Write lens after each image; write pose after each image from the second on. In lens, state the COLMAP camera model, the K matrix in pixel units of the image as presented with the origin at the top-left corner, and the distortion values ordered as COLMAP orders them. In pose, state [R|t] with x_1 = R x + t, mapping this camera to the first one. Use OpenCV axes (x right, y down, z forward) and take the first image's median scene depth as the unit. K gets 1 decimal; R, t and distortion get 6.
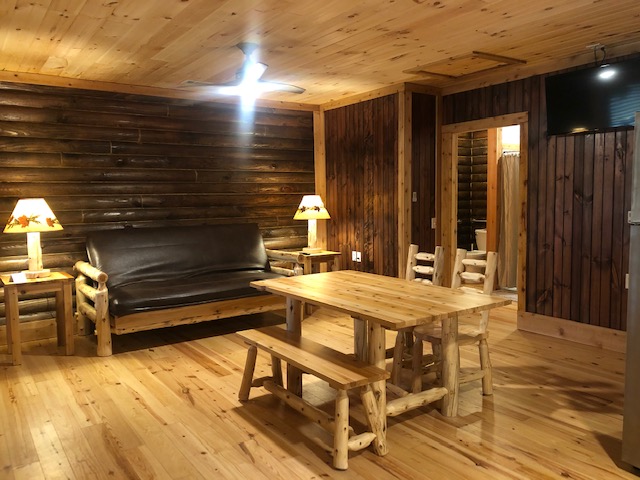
lens RADIAL K [[527.7, 0, 334.0], [0, 527.7, 237.7], [0, 0, 1]] dist [0.036874, -0.023297]
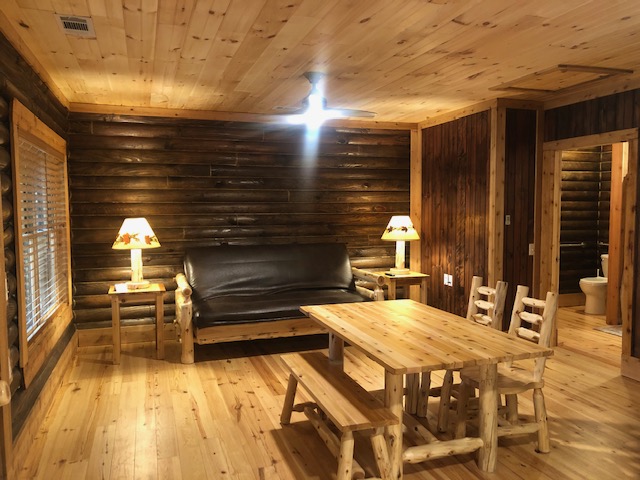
lens RADIAL K [[527.7, 0, 319.7], [0, 527.7, 241.7], [0, 0, 1]] dist [0.036874, -0.023297]
pose [[0.961936, 0.030542, -0.271564, 0.109427], [-0.034098, 0.999383, -0.008384, -0.025112], [0.271140, 0.017324, 0.962384, 0.018771]]
